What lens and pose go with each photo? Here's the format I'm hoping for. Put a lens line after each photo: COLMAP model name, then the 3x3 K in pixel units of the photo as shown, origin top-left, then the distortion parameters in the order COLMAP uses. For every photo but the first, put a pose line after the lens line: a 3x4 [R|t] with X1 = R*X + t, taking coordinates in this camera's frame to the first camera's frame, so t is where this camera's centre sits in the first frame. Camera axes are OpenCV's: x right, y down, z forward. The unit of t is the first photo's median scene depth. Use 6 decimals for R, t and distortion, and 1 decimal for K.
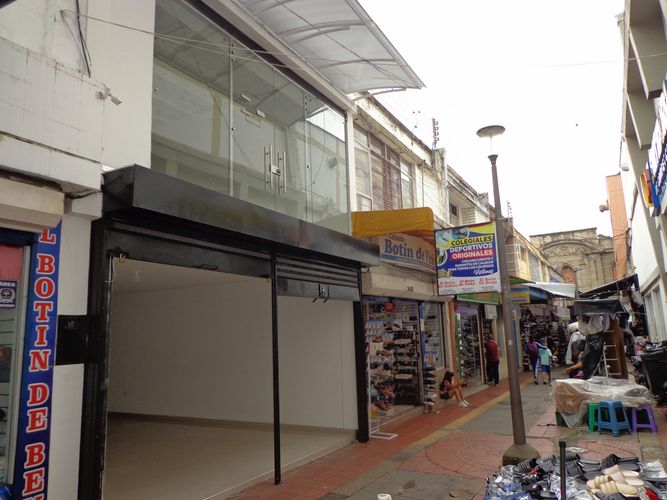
lens RADIAL K [[487.4, 0, 333.5], [0, 487.4, 250.0], [0, 0, 1]] dist [-0.014293, 0.007049]
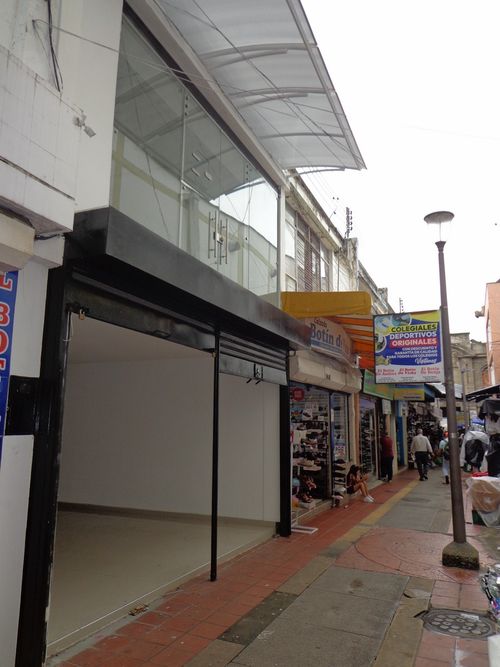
lens RADIAL K [[490.3, 0, 250.0], [0, 490.3, 333.5], [0, 0, 1]] dist [0.003371, -0.006039]
pose [[0.993693, 0.061448, 0.093796, -0.121880], [-0.059932, 0.998024, -0.018896, 0.027307], [-0.094771, 0.013155, 0.995412, 0.058941]]
